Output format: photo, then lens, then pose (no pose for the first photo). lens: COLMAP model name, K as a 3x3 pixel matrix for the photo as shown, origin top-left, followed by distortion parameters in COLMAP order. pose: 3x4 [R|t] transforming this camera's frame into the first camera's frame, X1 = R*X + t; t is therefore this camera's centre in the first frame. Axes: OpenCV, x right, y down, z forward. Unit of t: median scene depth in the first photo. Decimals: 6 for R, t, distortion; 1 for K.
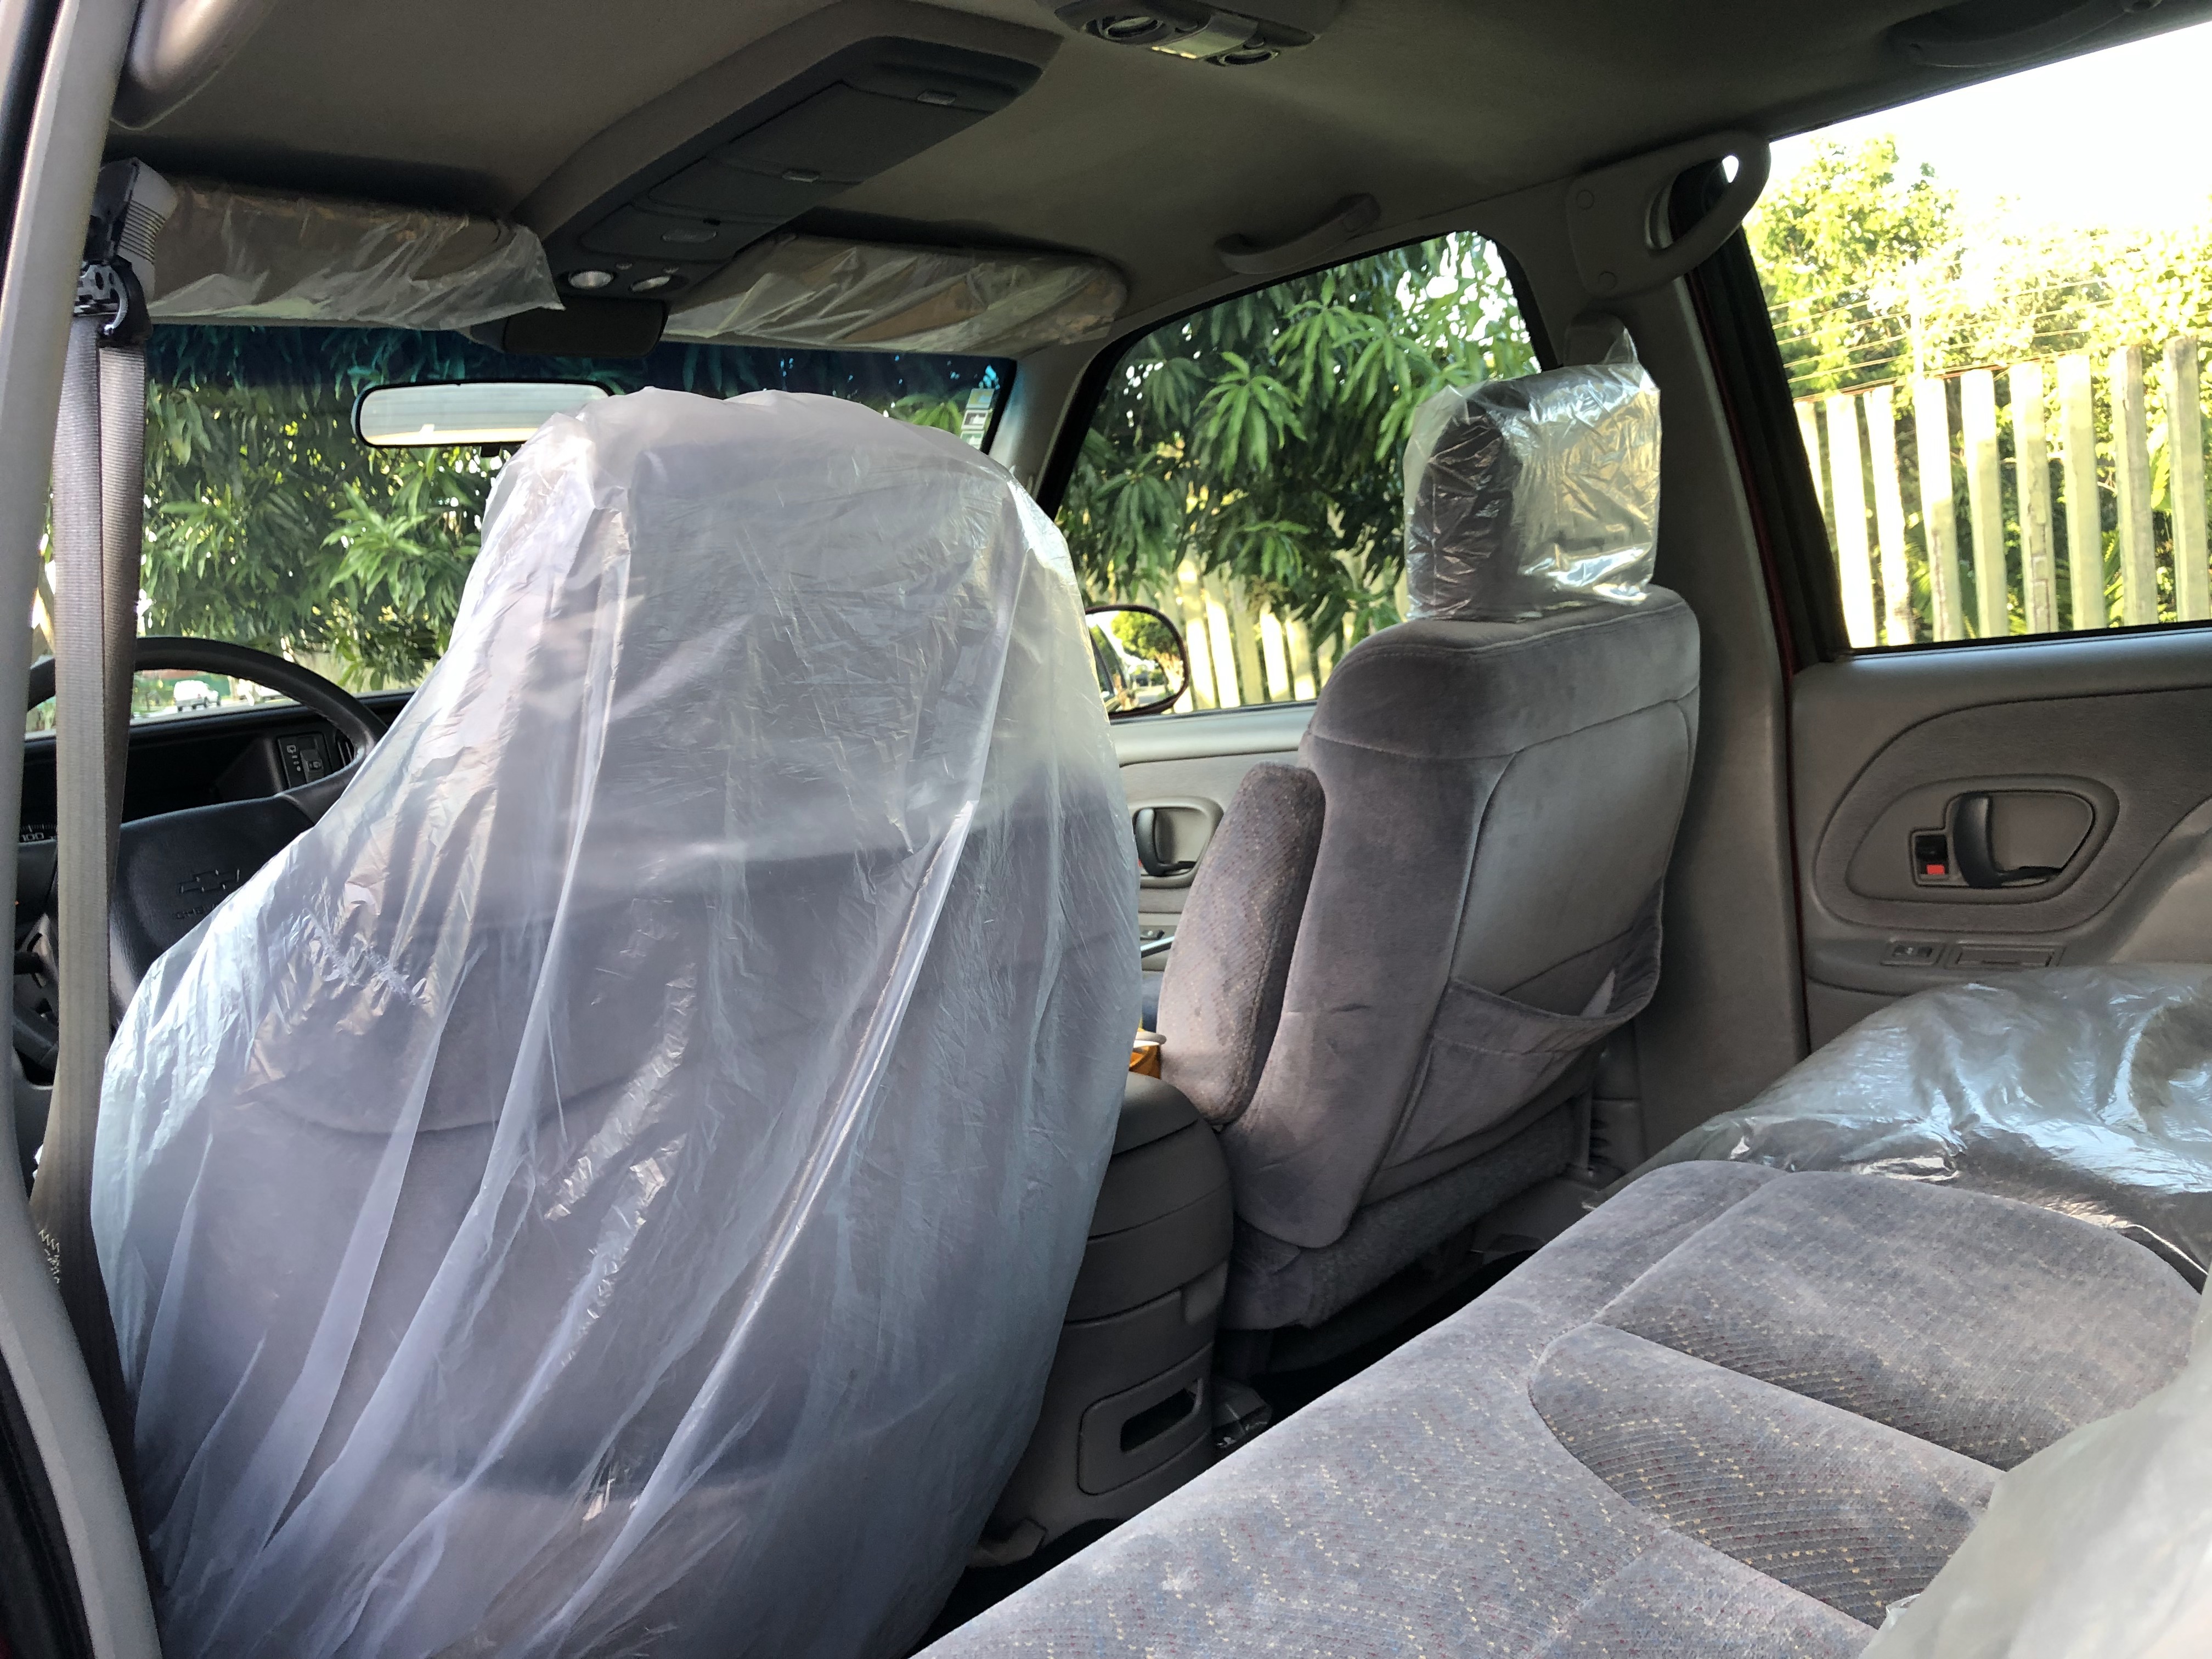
lens RADIAL K [[1818.2, 0, 1094.7], [0, 1818.2, 822.3], [0, 0, 1]] dist [0.015794, -0.010220]
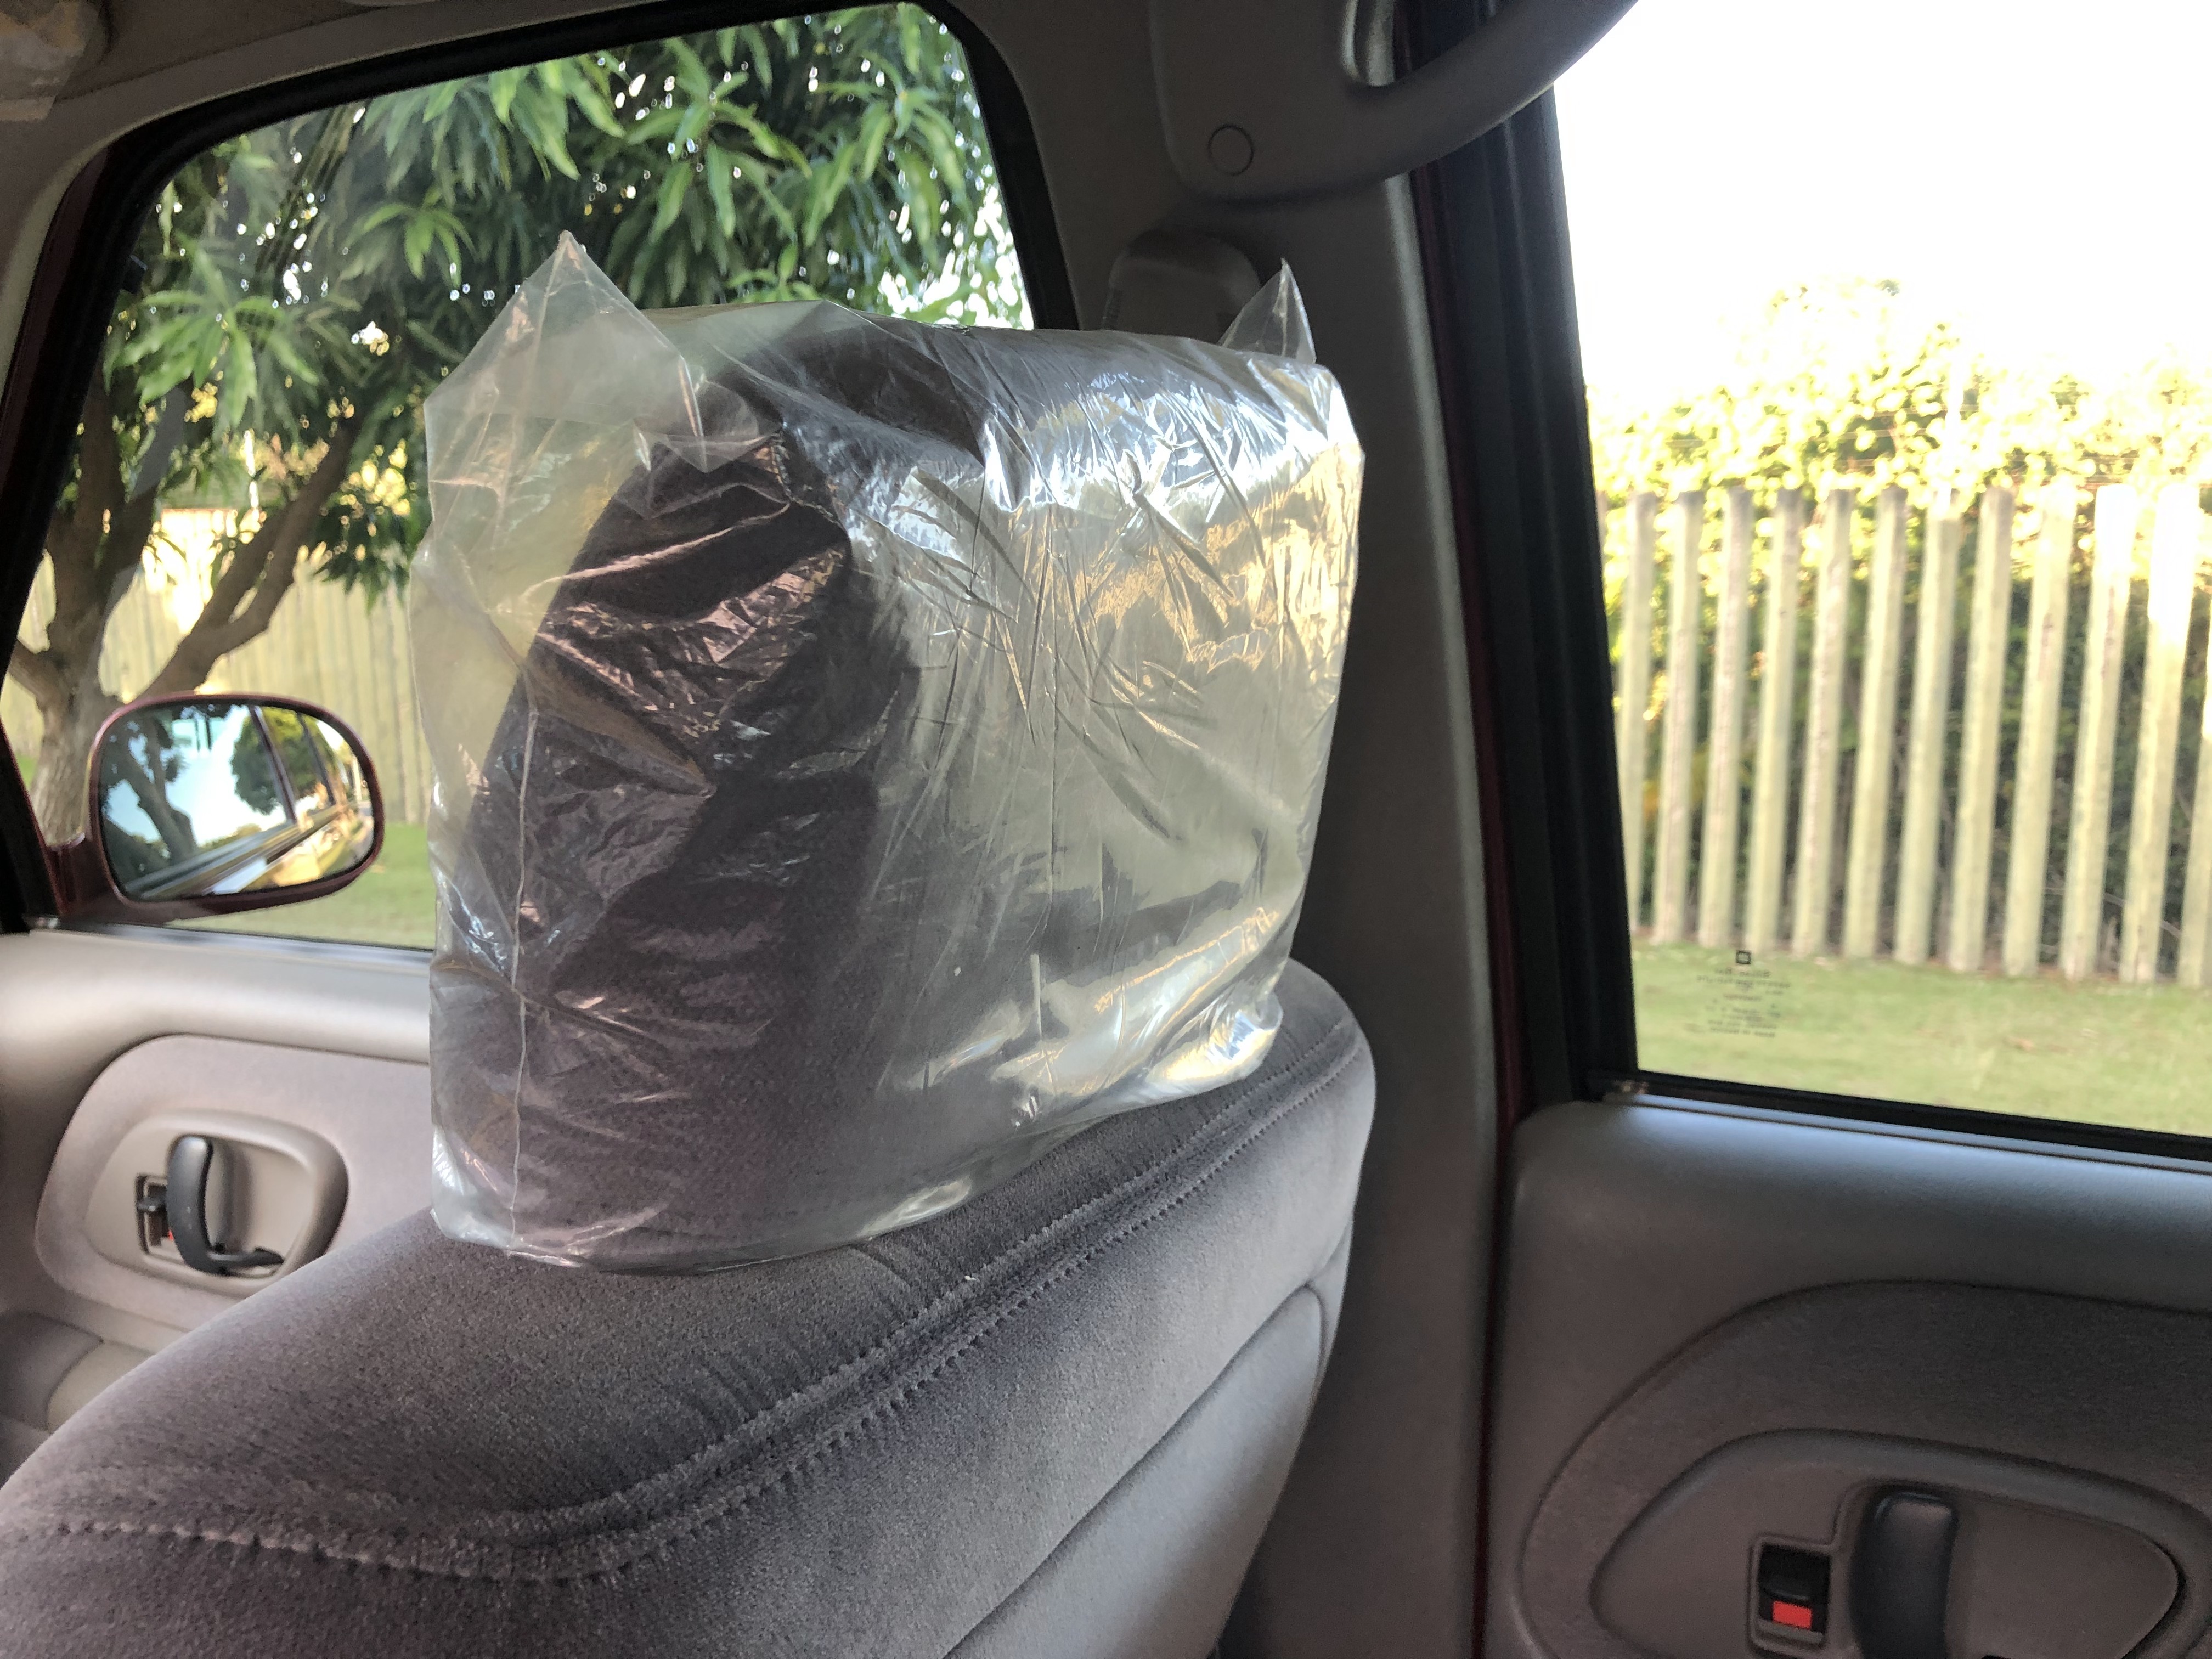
lens RADIAL K [[1818.2, 0, 1119.3], [0, 1818.2, 832.0], [0, 0, 1]] dist [0.015794, -0.010220]
pose [[0.951226, 0.091838, 0.294507, 0.175788], [-0.090482, 0.995731, -0.018258, -0.160185], [-0.294927, -0.009280, 0.955475, 0.705524]]
